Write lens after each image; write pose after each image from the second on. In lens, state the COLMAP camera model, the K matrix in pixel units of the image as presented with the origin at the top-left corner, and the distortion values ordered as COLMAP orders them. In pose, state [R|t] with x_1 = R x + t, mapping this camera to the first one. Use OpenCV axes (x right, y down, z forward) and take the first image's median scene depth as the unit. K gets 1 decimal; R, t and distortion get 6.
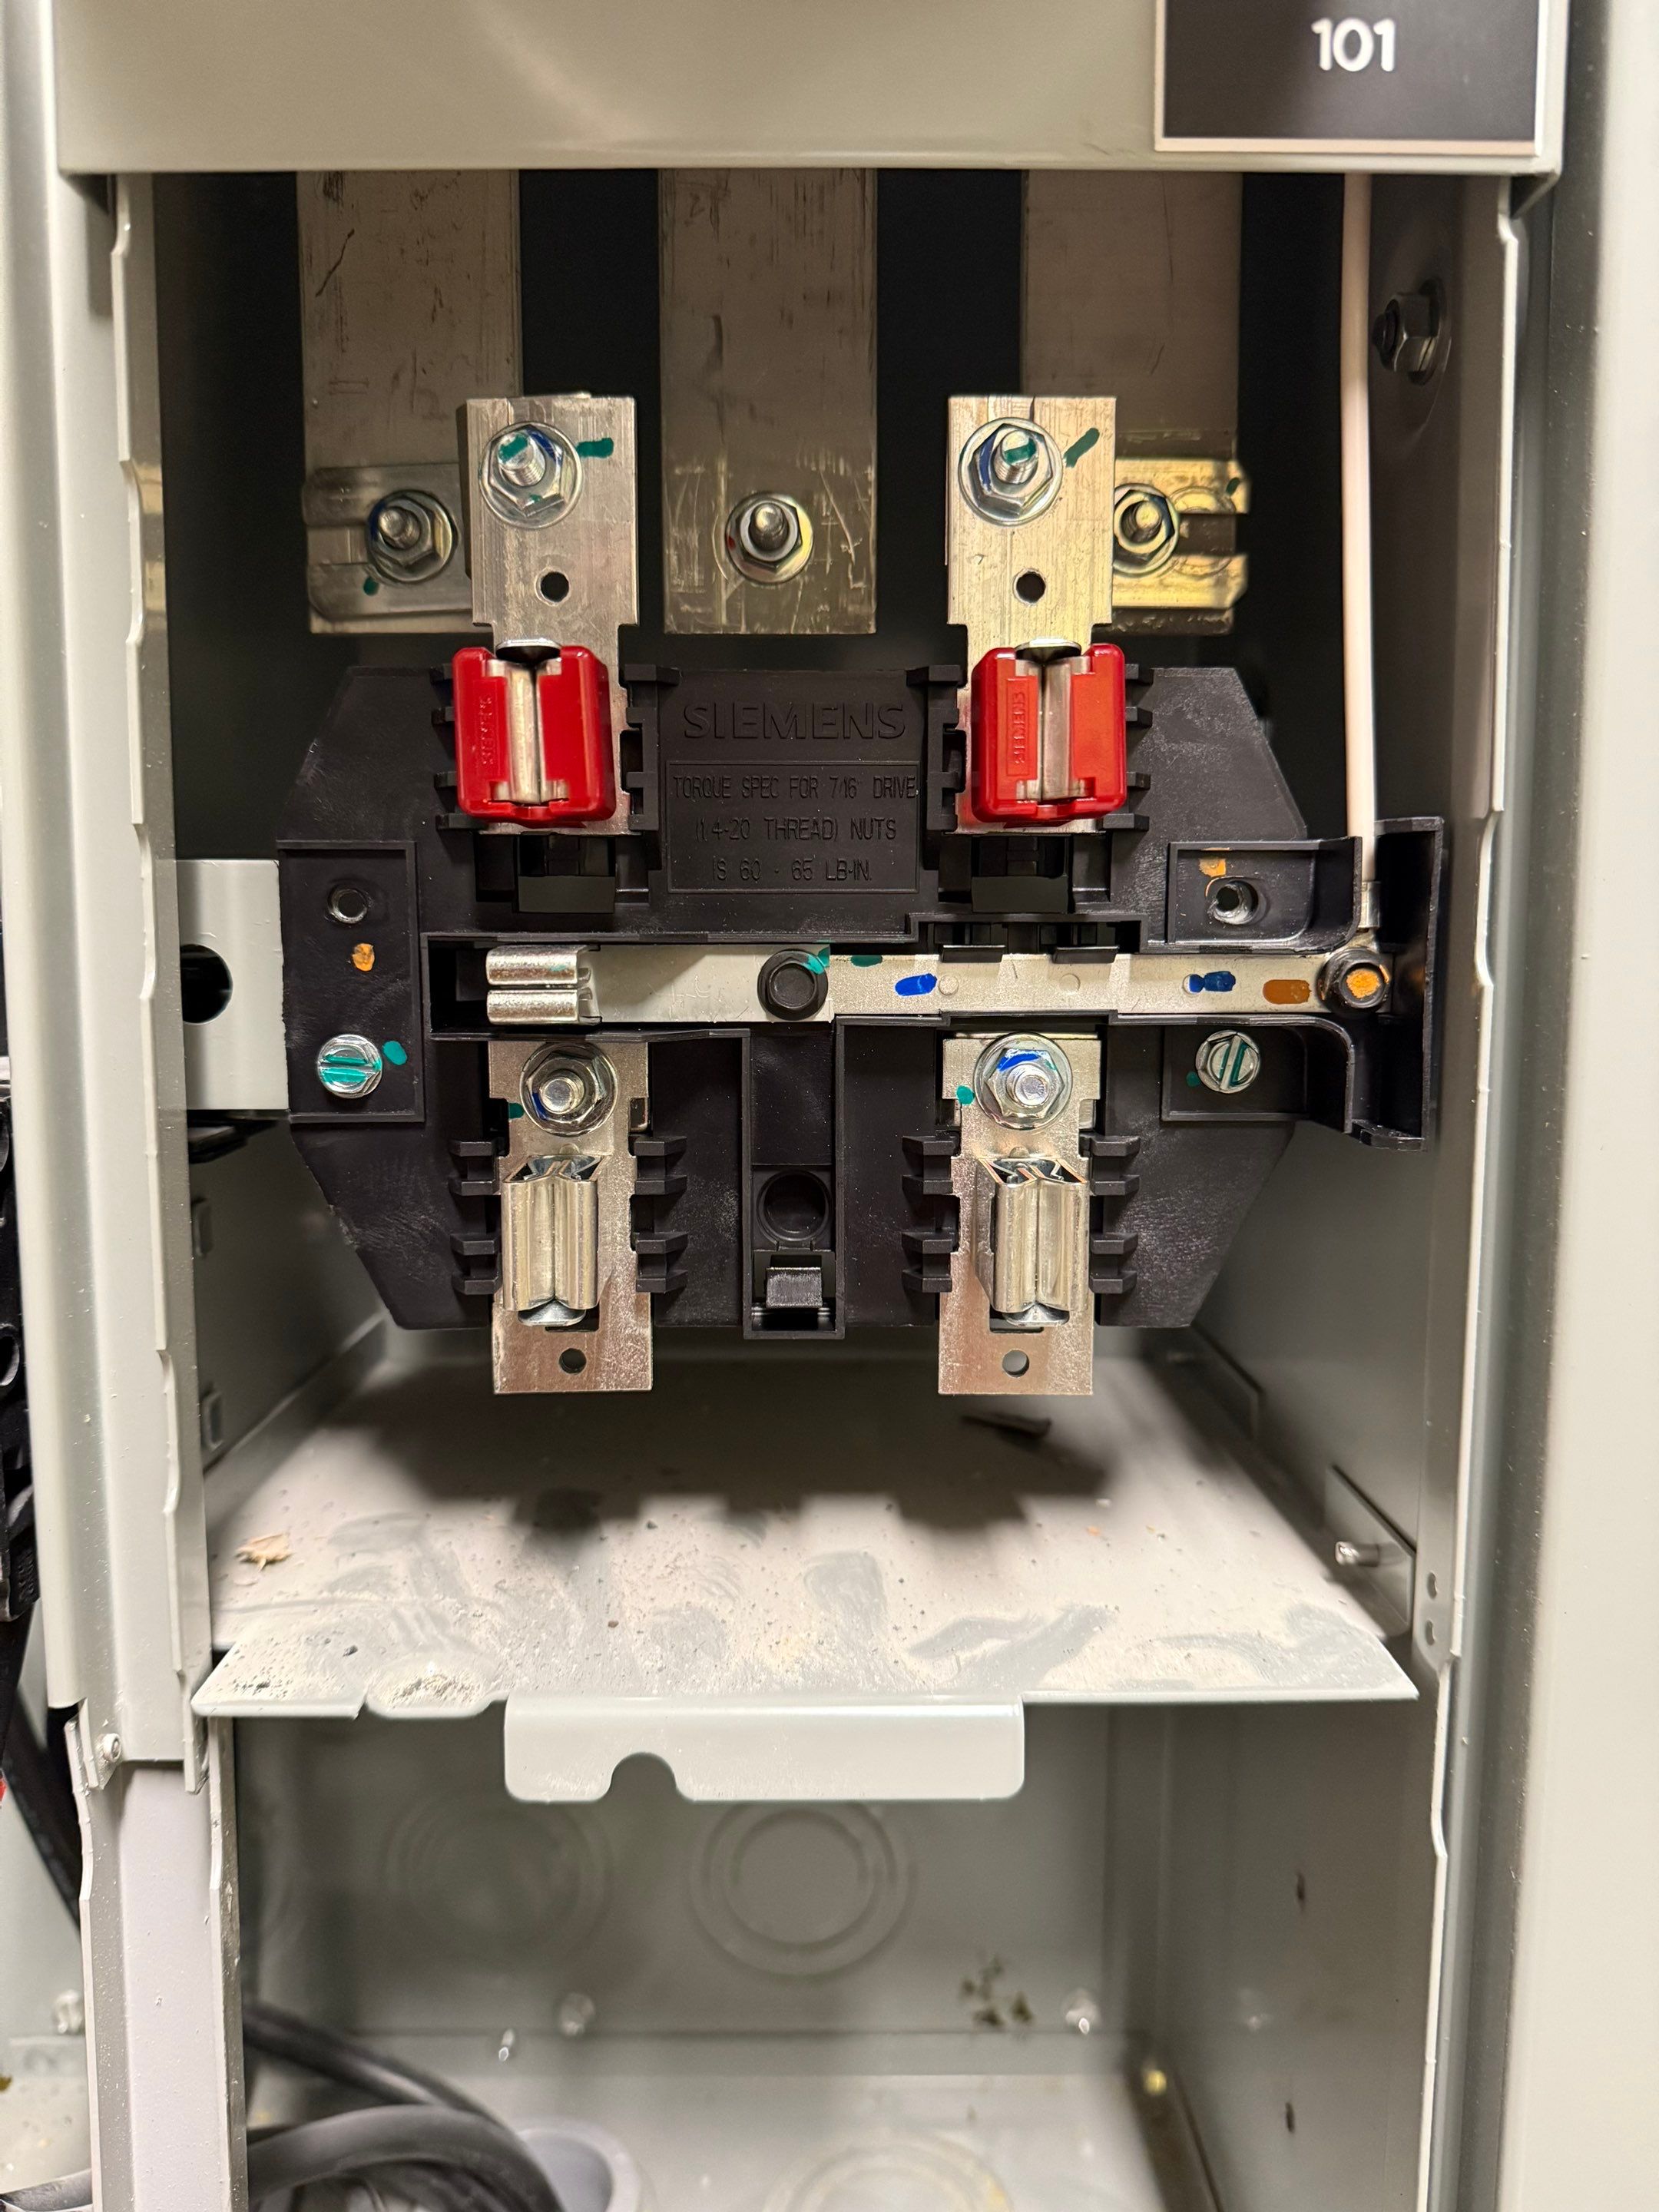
lens RADIAL K [[1639.7, 0, 829.5], [0, 1639.7, 1106.0], [0, 0, 1]] dist [-0.000999, 0.005021]
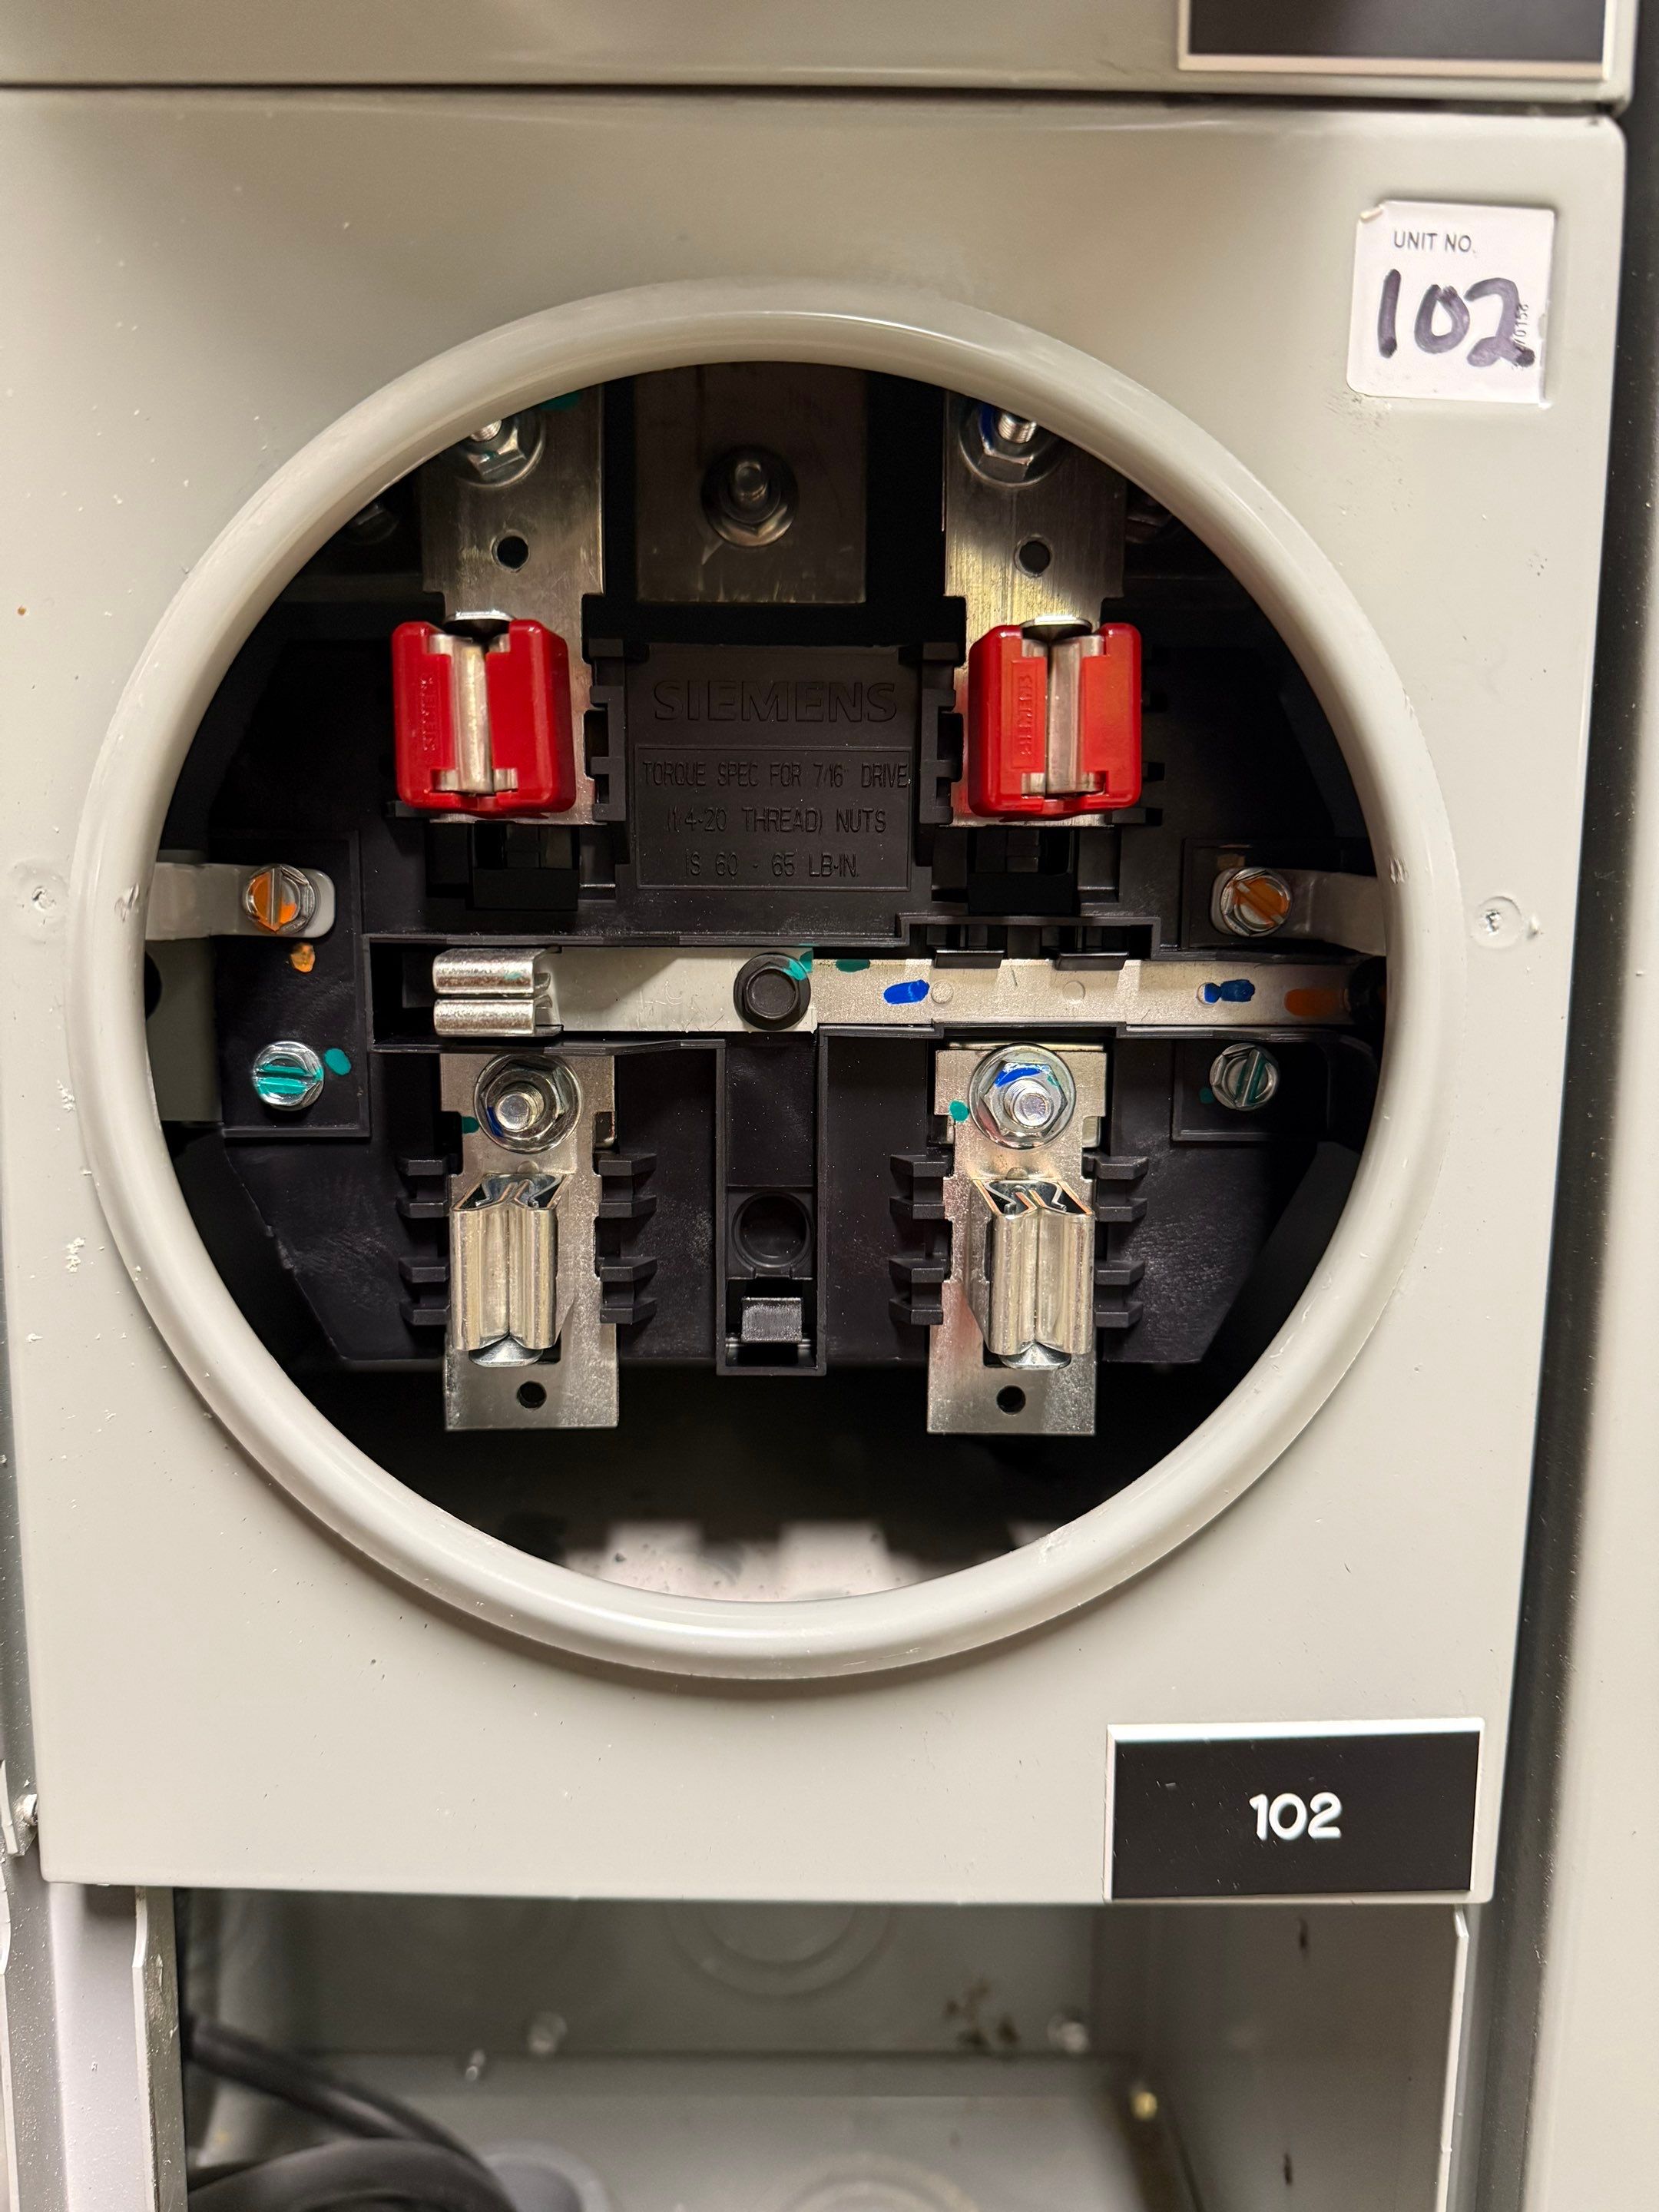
lens RADIAL K [[1648.8, 0, 829.5], [0, 1648.8, 1106.0], [0, 0, 1]] dist [-0.002715, -0.005782]
pose [[0.999957, 0.006367, 0.006810, 0.003751], [-0.006520, 0.999722, 0.022674, -0.030378], [-0.006664, -0.022717, 0.999720, 0.076652]]
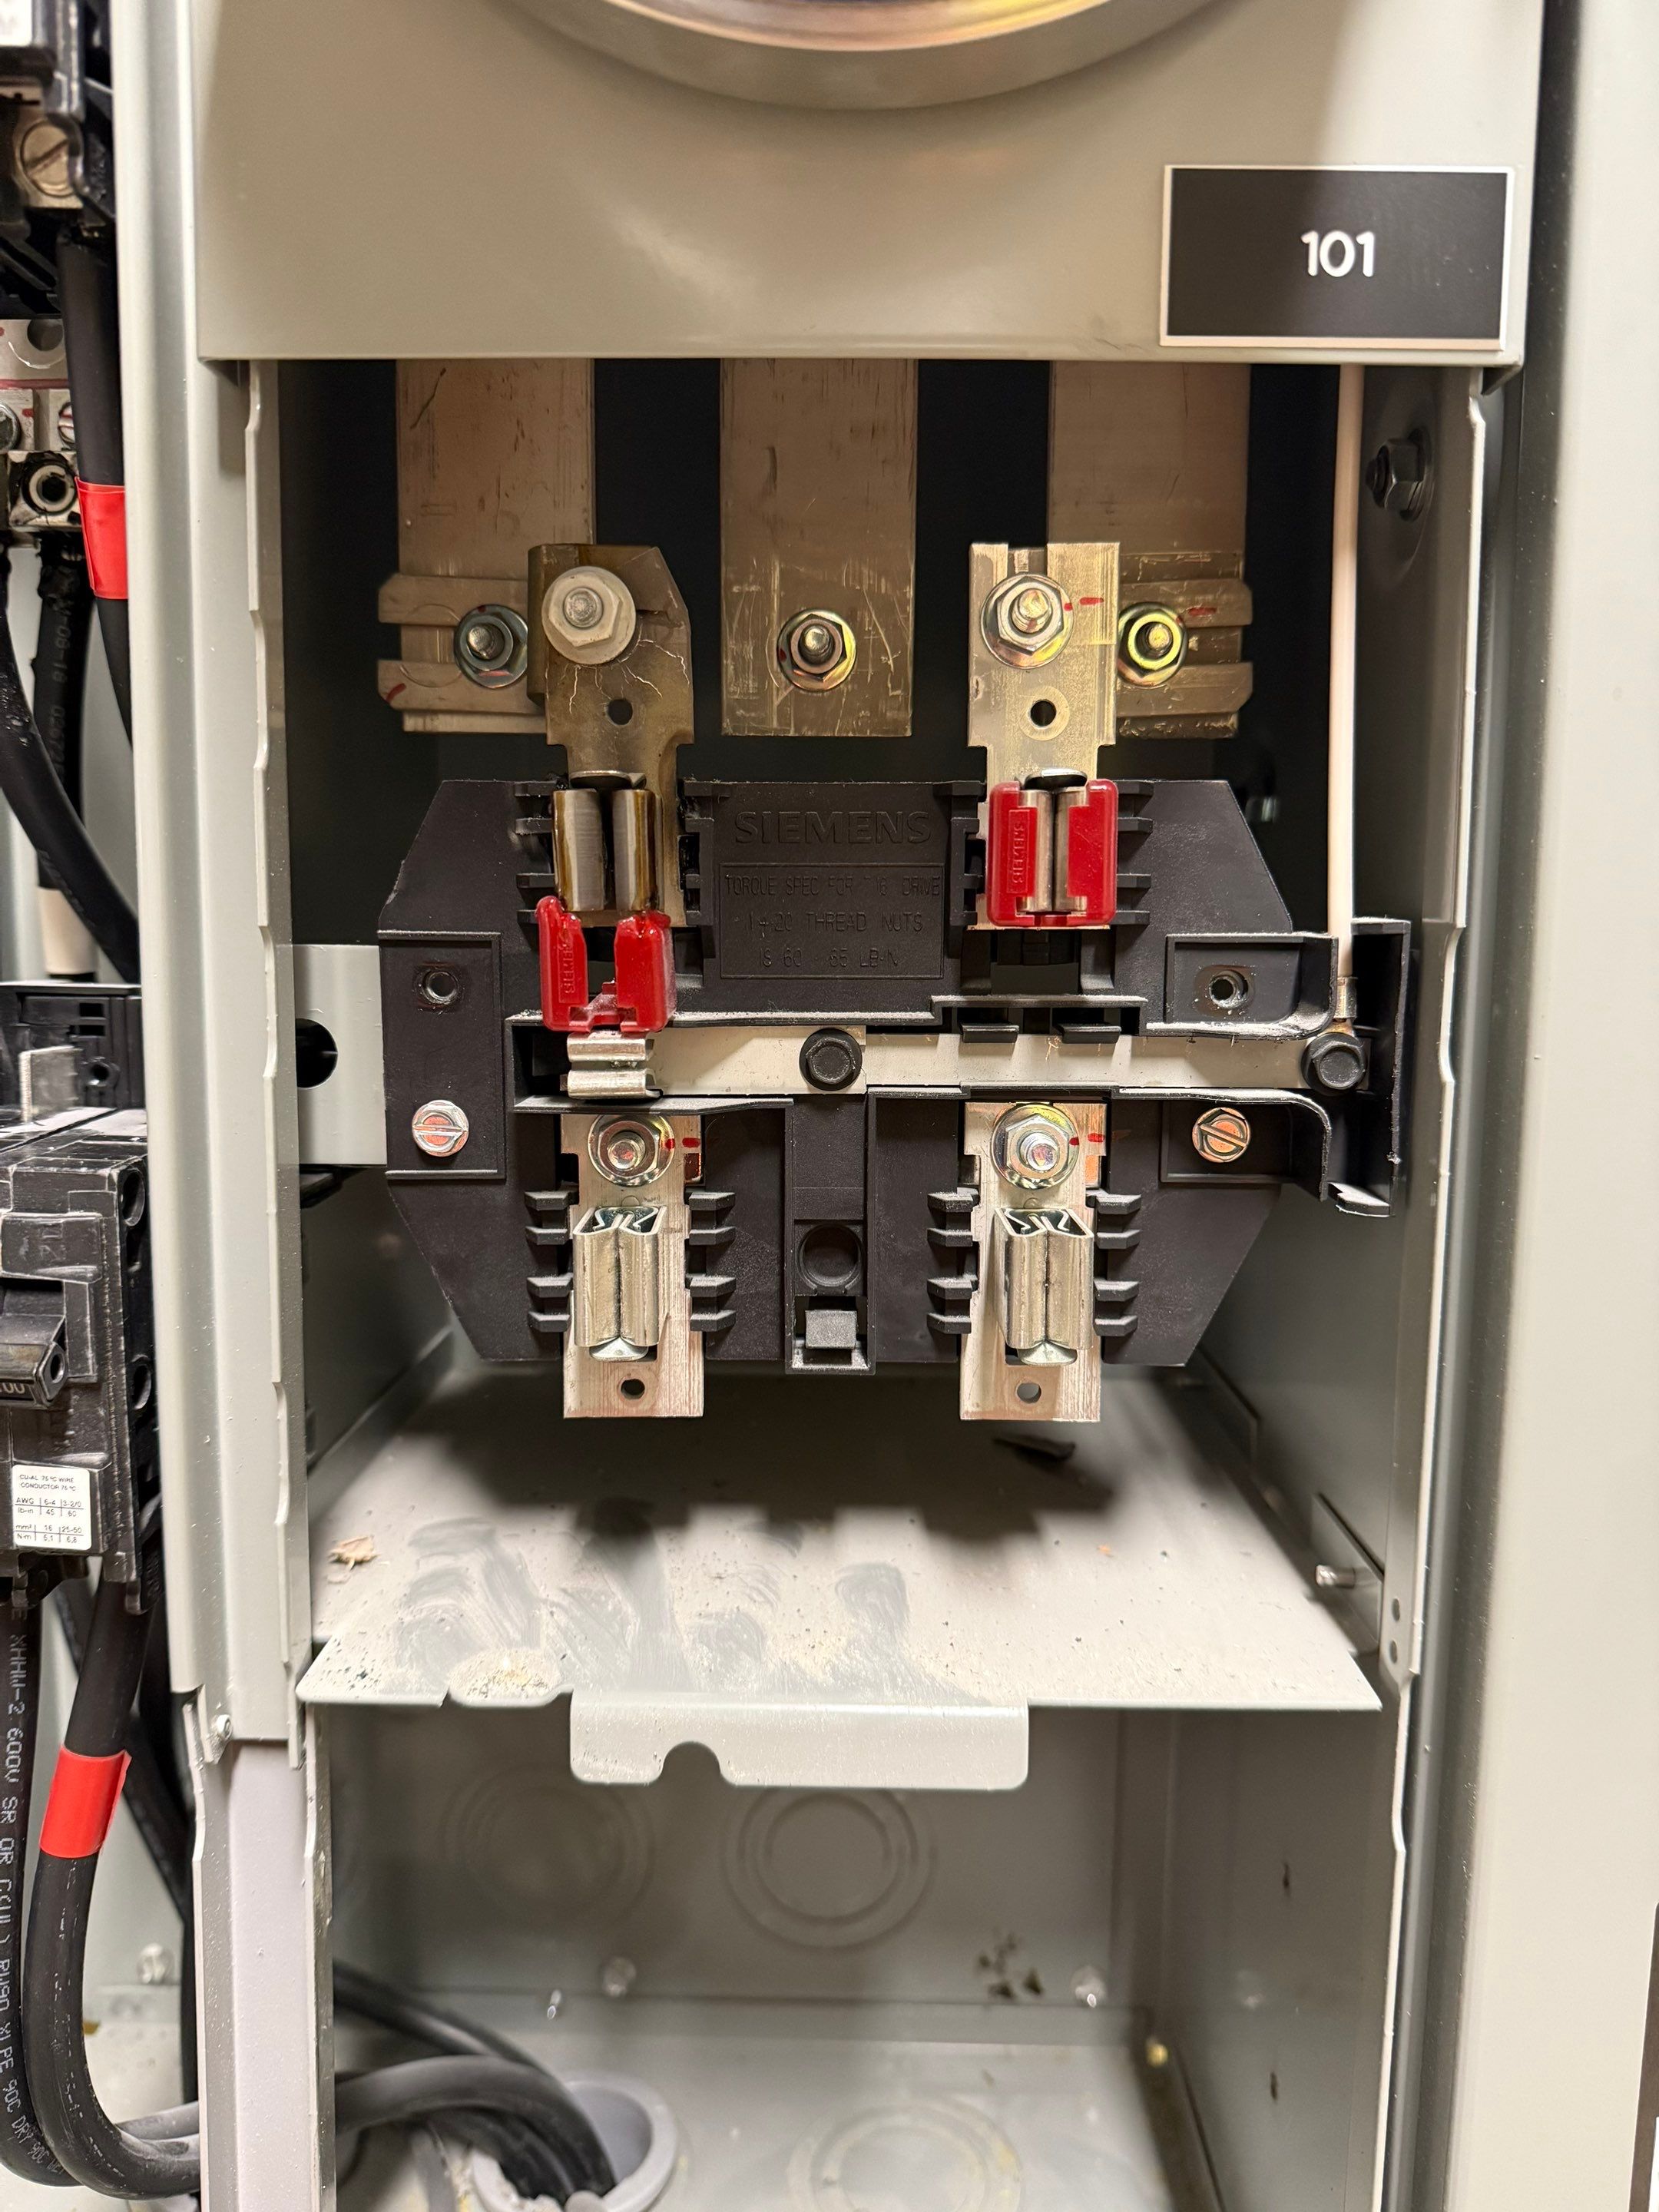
lens RADIAL K [[1586.6, 0, 829.6], [0, 1586.6, 1123.6], [0, 0, 1]] dist [0.030854, -0.036381]
pose [[0.999605, 0.013340, -0.024736, 0.003220], [-0.013125, 0.999875, 0.008828, -0.039379], [0.024850, -0.008499, 0.999655, -0.085070]]
